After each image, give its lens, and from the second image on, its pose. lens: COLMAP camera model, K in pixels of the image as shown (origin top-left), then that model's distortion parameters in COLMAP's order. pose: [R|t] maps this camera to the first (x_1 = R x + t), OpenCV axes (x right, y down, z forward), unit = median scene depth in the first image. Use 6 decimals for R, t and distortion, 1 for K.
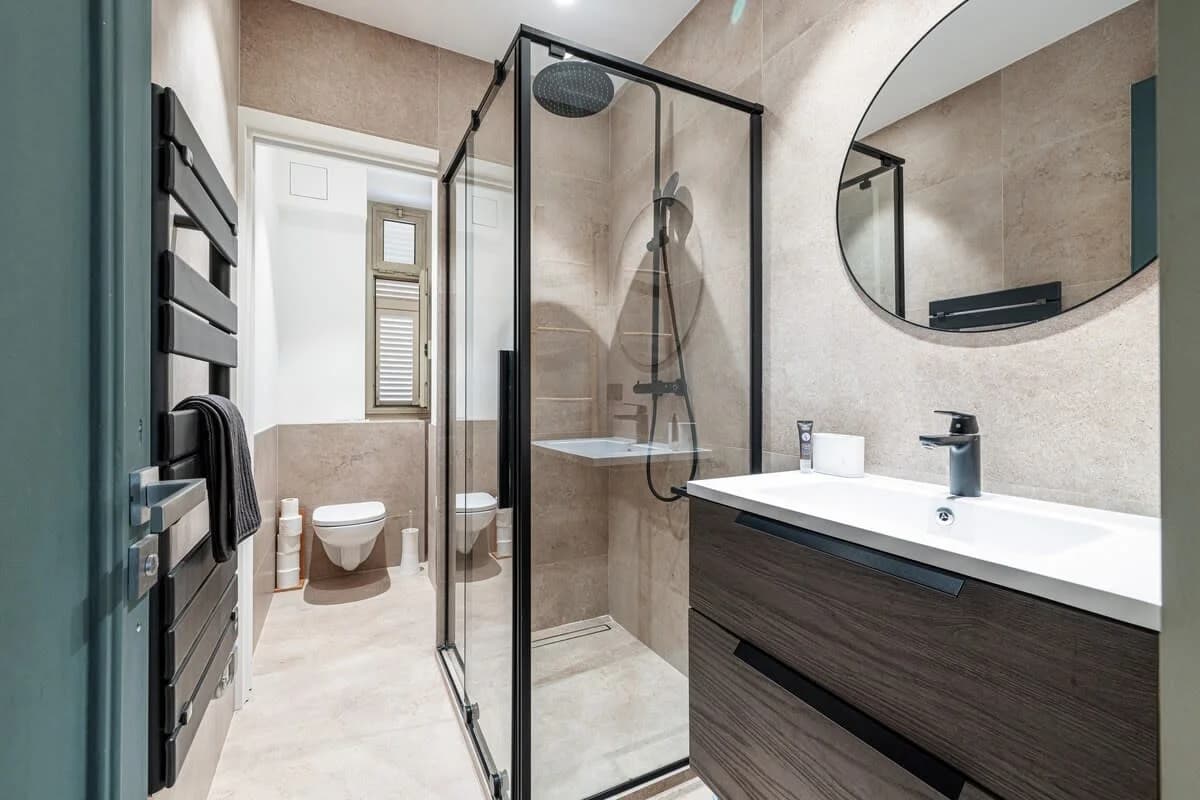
lens RADIAL K [[500.9, 0, 603.3], [0, 500.9, 393.6], [0, 0, 1]] dist [0.002106, 0.000589]
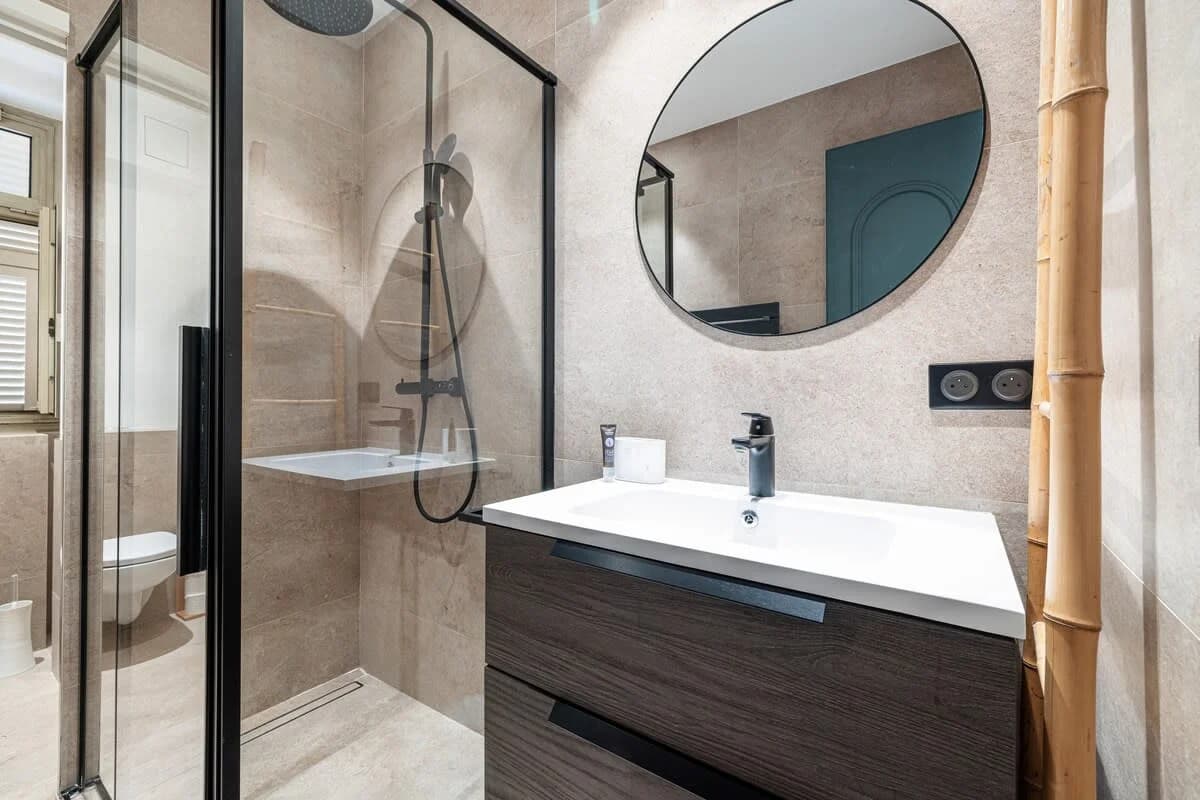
lens RADIAL K [[500.9, 0, 603.3], [0, 500.9, 393.6], [0, 0, 1]] dist [0.002106, 0.000589]
pose [[0.888275, 0.003577, 0.459298, -0.017185], [-0.002909, 0.999993, -0.002161, -0.000275], [-0.459302, 0.000584, 0.888280, 0.131336]]
